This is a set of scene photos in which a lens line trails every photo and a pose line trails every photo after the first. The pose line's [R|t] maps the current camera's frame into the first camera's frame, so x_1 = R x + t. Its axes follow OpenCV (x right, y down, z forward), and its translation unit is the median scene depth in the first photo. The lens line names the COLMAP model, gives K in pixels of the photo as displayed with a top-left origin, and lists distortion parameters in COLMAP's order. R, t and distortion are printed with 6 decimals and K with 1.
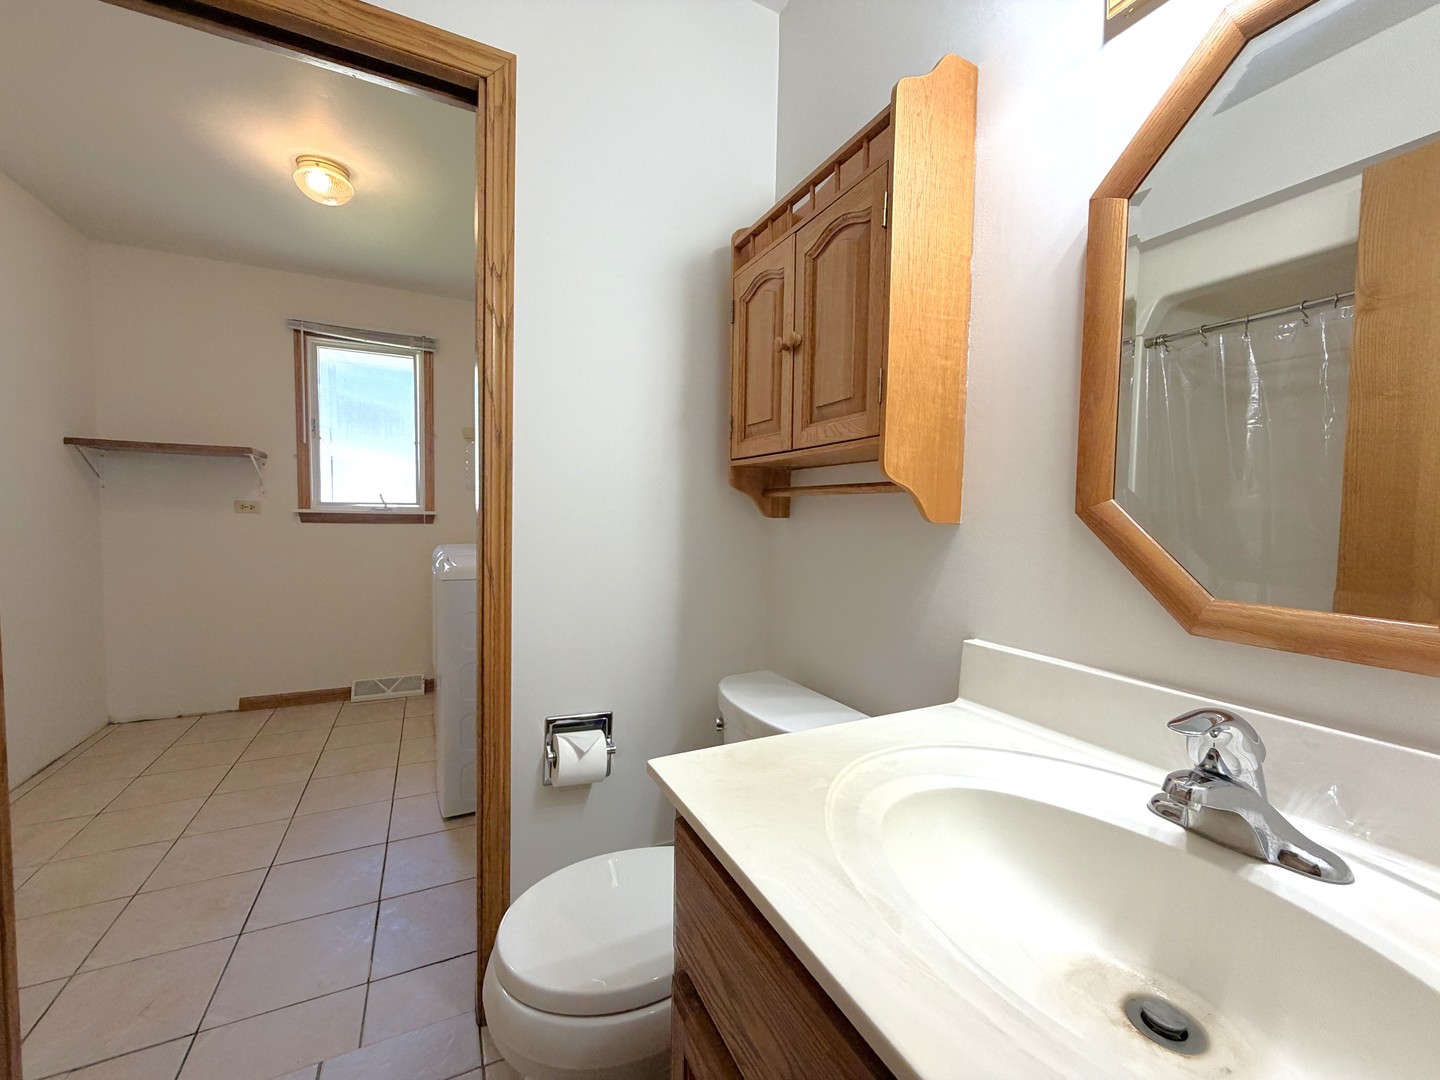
lens RADIAL K [[578.1, 0, 724.8], [0, 578.1, 531.7], [0, 0, 1]] dist [0.000652, -0.000043]
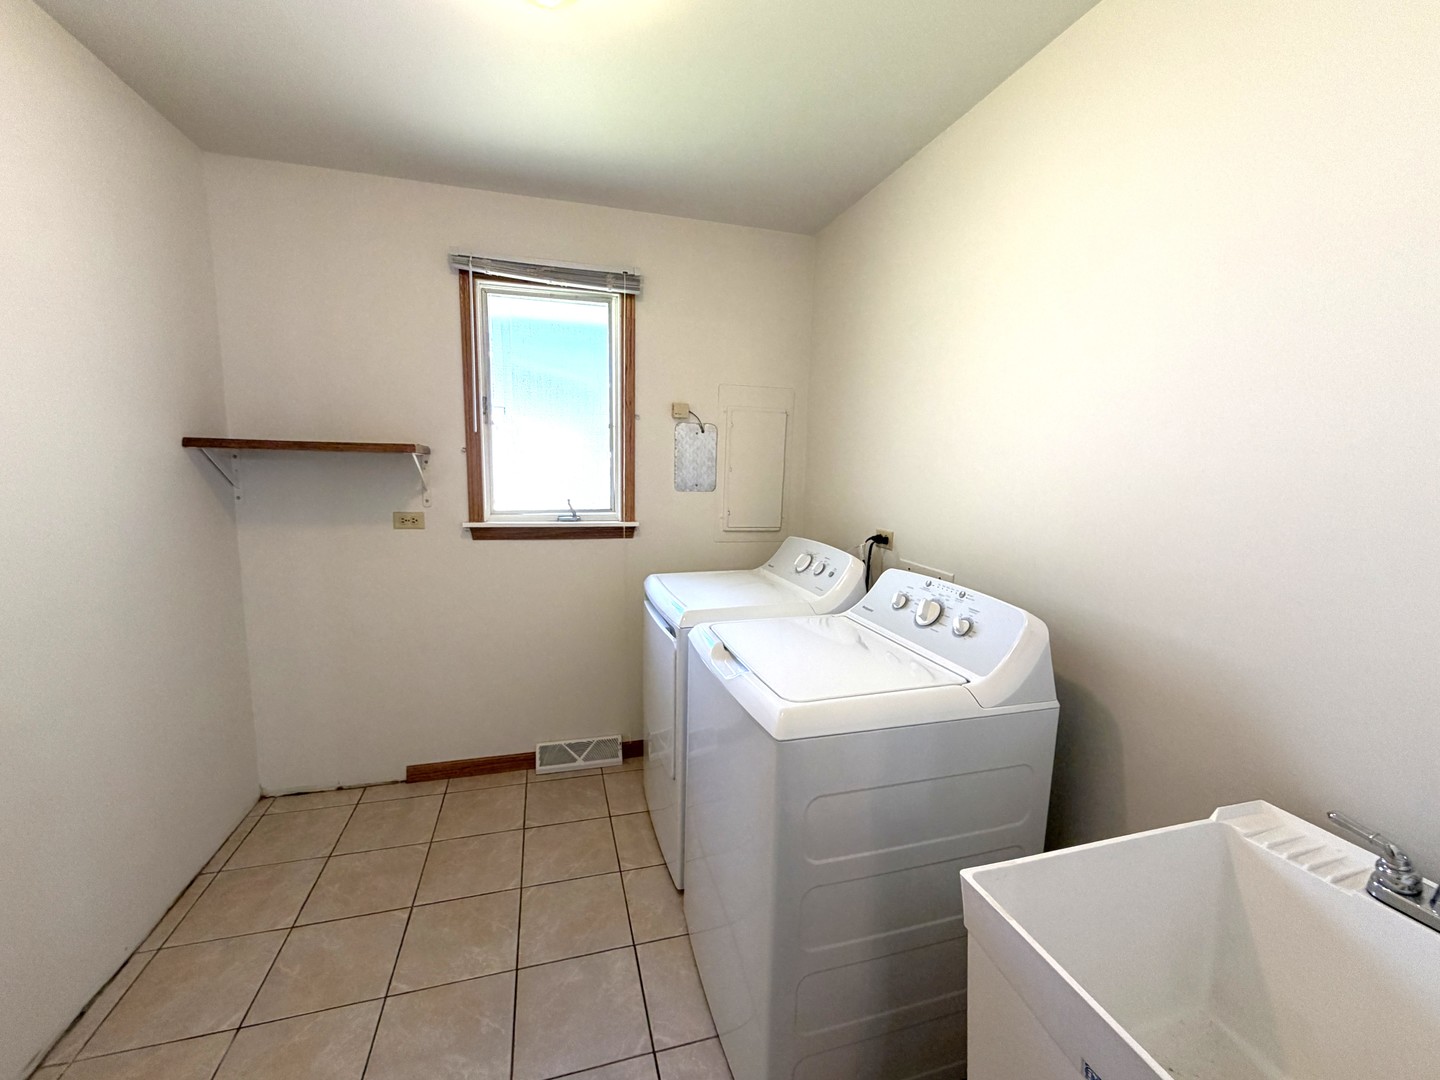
lens RADIAL K [[578.1, 0, 711.0], [0, 578.1, 526.4], [0, 0, 1]] dist [0.000652, -0.000043]
pose [[0.984648, 0.020734, -0.173318, -0.307559], [-0.008084, 0.997271, 0.073381, -0.090304], [0.174366, -0.070853, 0.982128, 0.331164]]
